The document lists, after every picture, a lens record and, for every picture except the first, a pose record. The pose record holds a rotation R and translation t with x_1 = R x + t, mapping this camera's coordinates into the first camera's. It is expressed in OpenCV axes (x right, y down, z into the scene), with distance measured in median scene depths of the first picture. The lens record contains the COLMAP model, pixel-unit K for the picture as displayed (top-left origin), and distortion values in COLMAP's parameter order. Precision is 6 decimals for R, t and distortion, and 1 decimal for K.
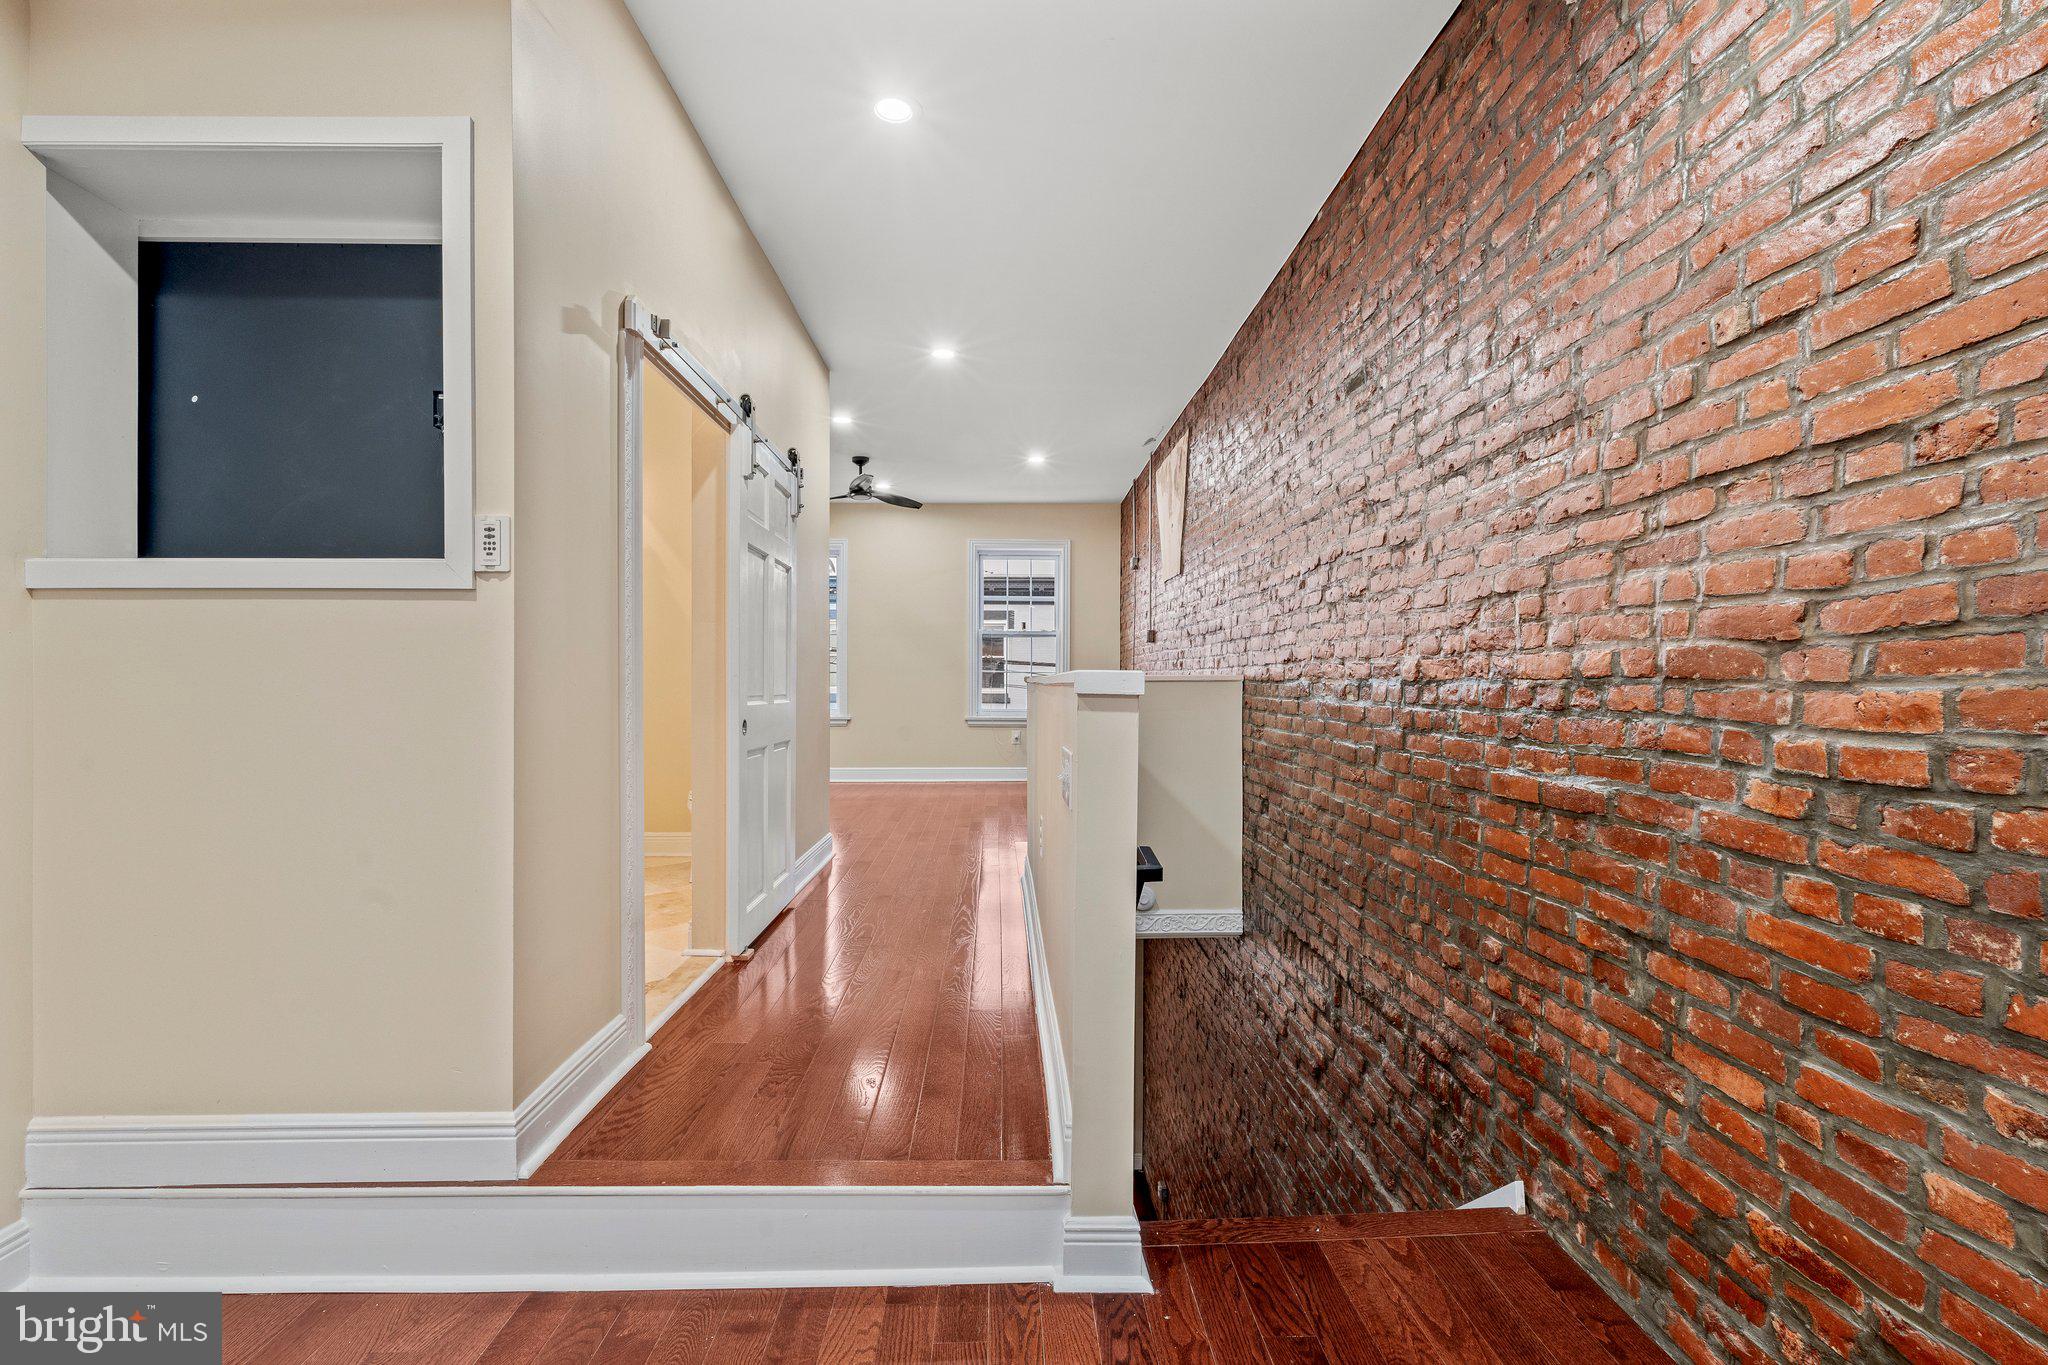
lens RADIAL K [[898.1, 0, 1018.1], [0, 898.1, 686.7], [0, 0, 1]] dist [-0.005230, 0.000204]
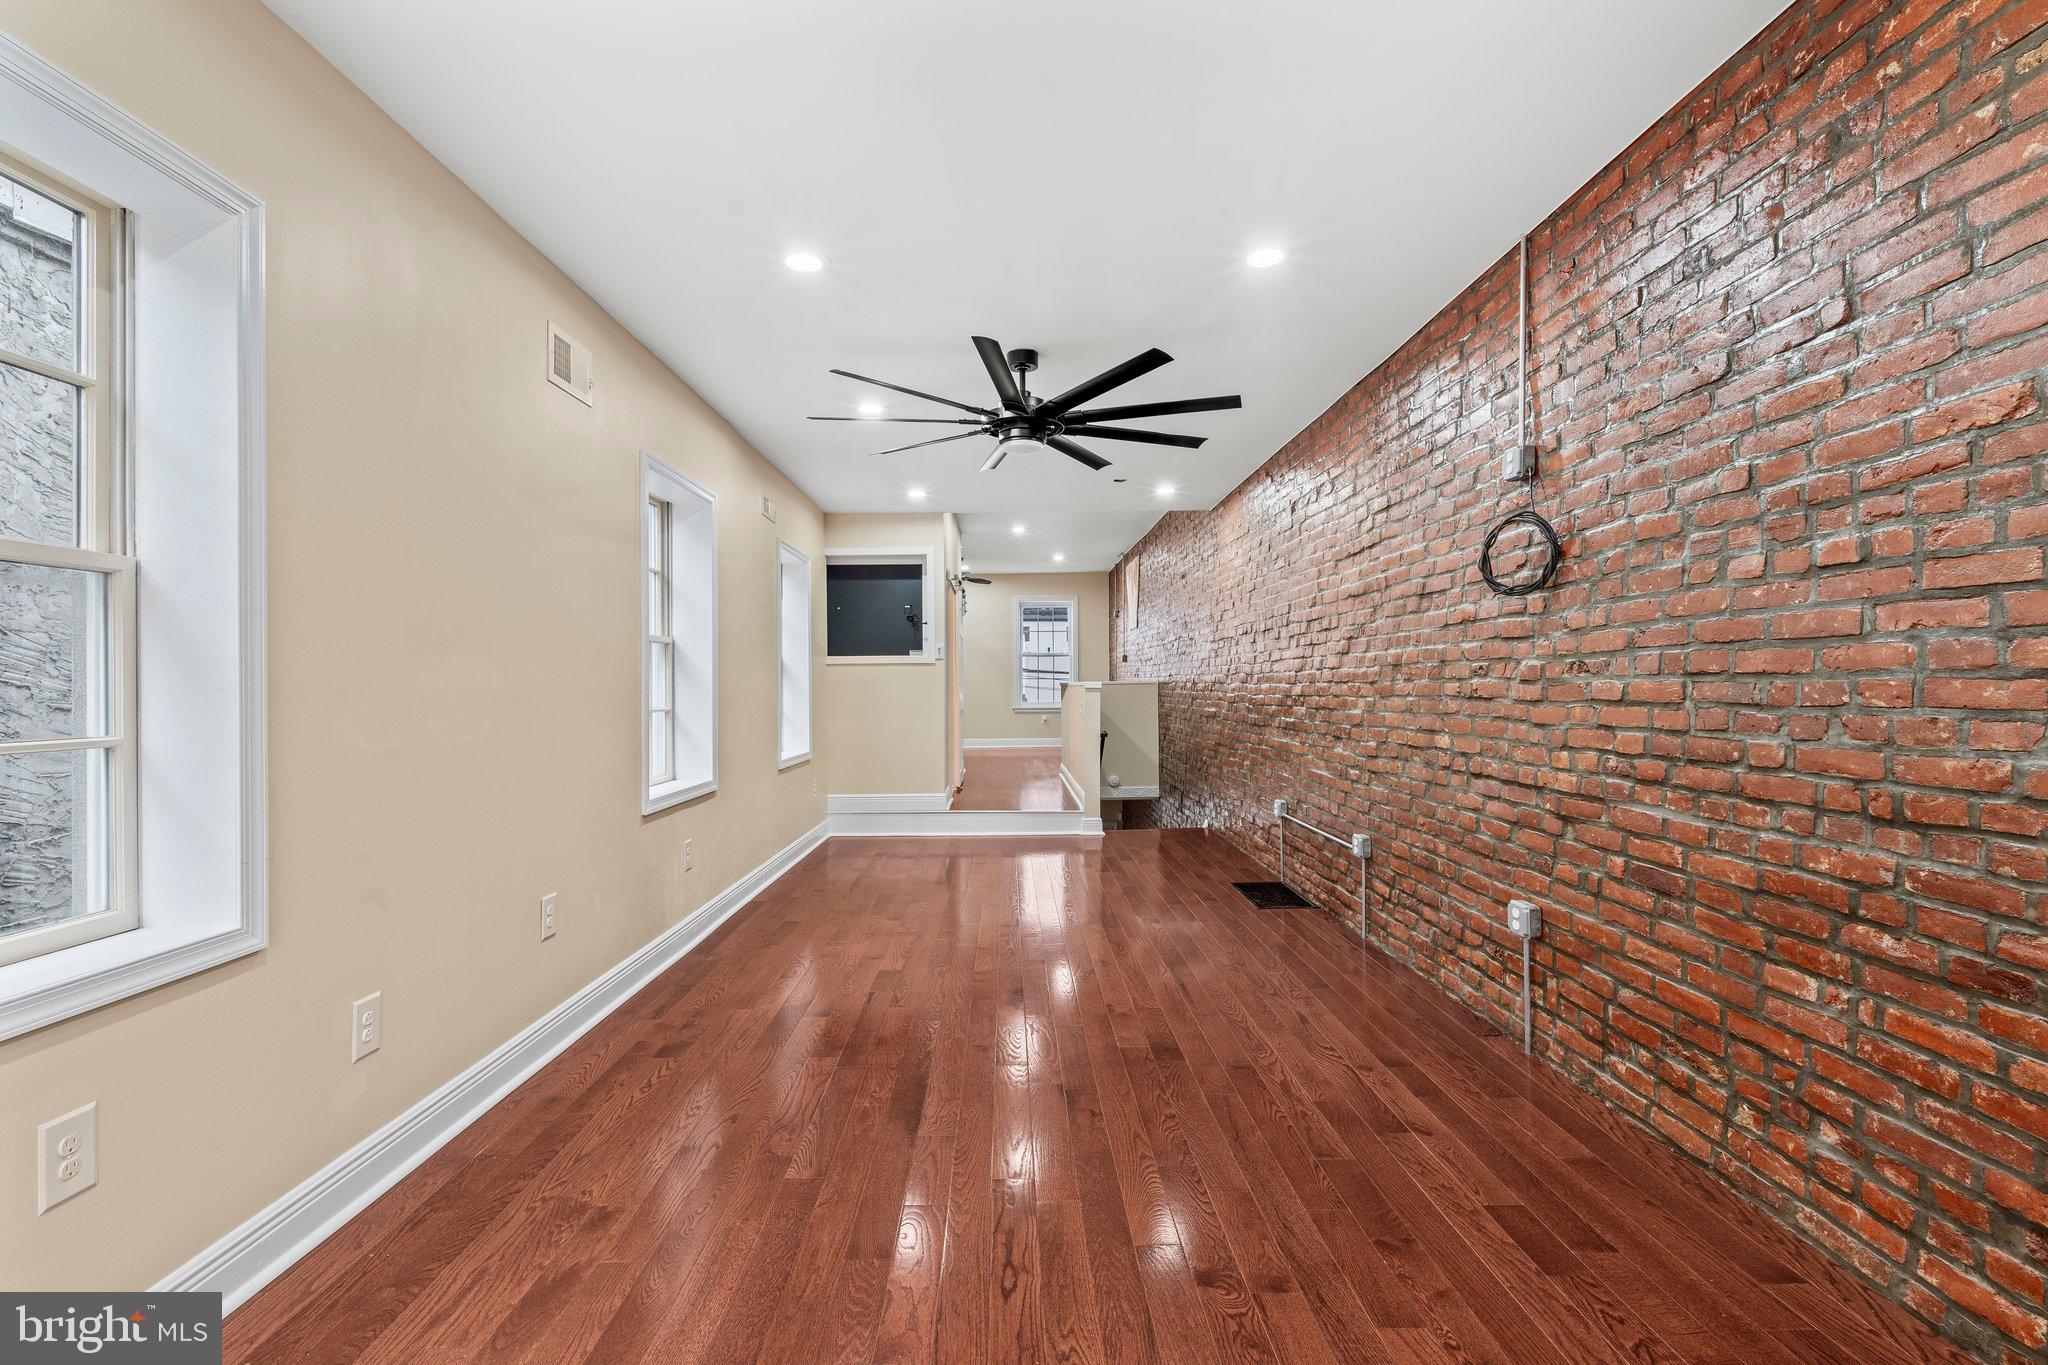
lens RADIAL K [[898.1, 0, 1018.1], [0, 898.1, 686.7], [0, 0, 1]] dist [-0.005230, 0.000204]
pose [[0.999943, -0.010025, -0.003632, -0.089160], [0.010014, 0.999945, -0.003161, 0.005342], [0.003664, 0.003124, 0.999988, -1.230381]]
